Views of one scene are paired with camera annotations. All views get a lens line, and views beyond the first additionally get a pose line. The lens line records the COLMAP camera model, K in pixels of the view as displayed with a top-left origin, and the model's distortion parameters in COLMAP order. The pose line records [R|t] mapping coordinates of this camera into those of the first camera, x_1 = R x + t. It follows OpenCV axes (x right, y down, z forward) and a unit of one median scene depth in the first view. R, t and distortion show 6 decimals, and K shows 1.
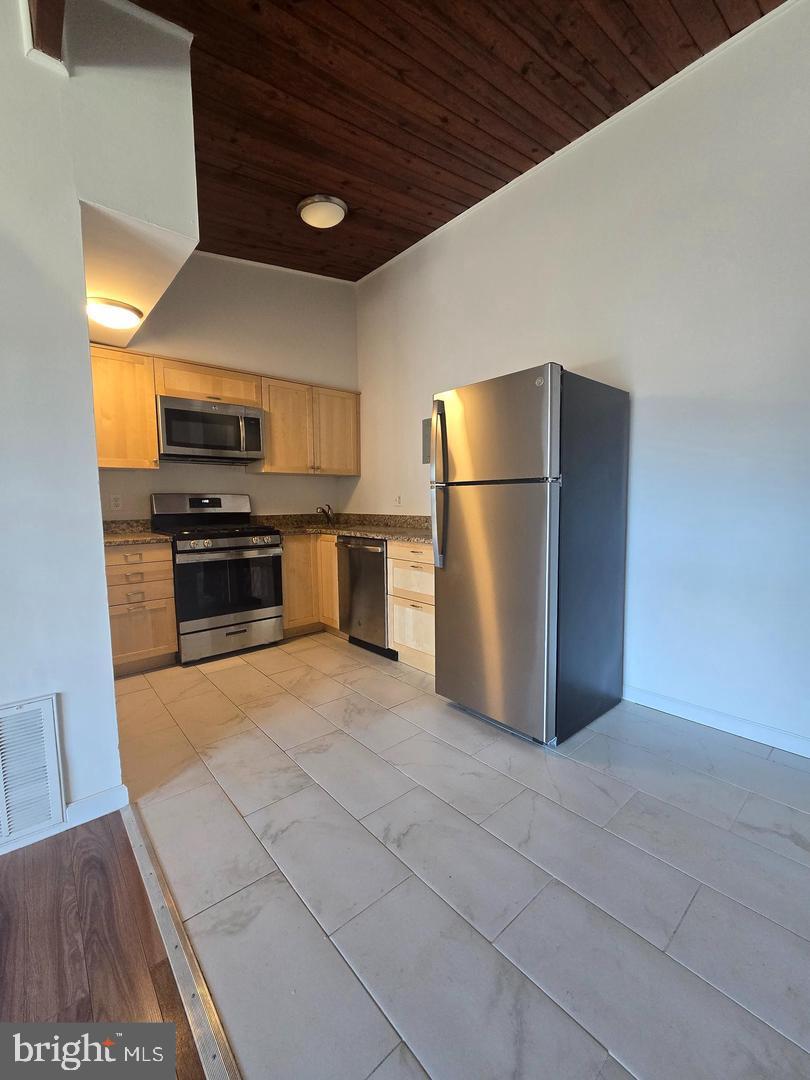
lens RADIAL K [[444.4, 0, 405.4], [0, 444.4, 540.1], [0, 0, 1]] dist [-0.004548, 0.000337]
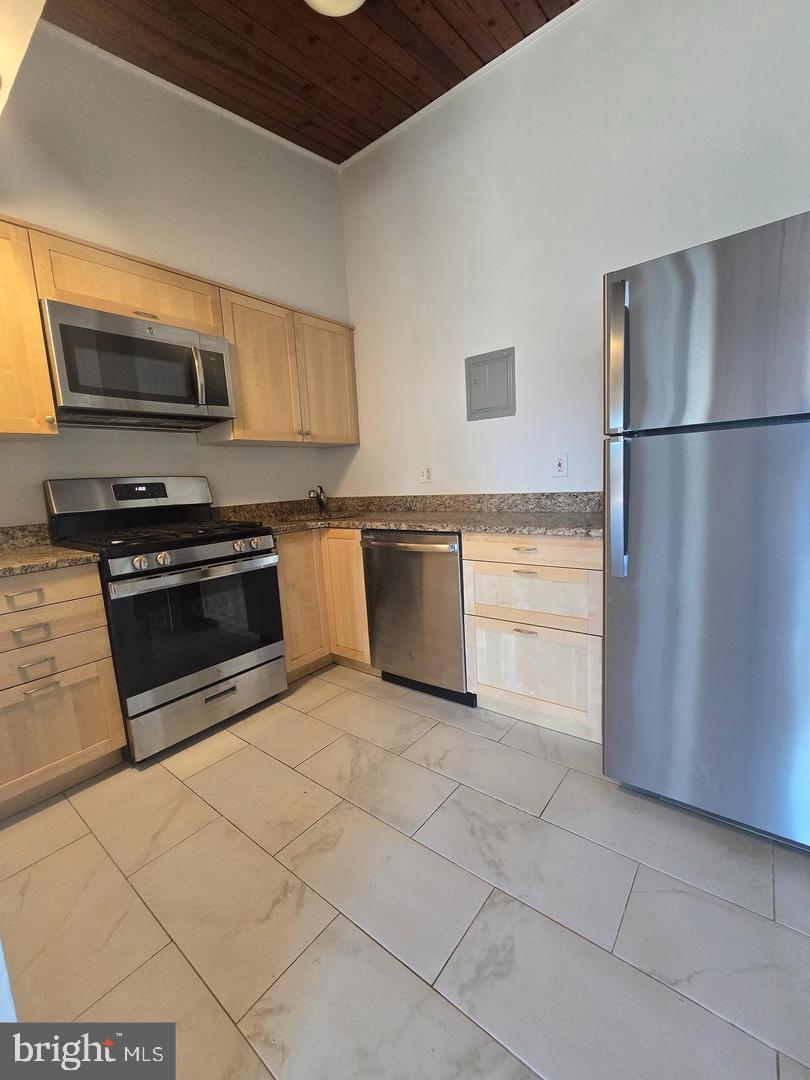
lens RADIAL K [[444.4, 0, 405.5], [0, 444.4, 541.2], [0, 0, 1]] dist [-0.004548, 0.000337]
pose [[0.980931, -0.071233, 0.180830, -0.216727], [0.063088, 0.996734, 0.050410, -0.023358], [-0.183830, -0.038040, 0.982222, 0.333710]]
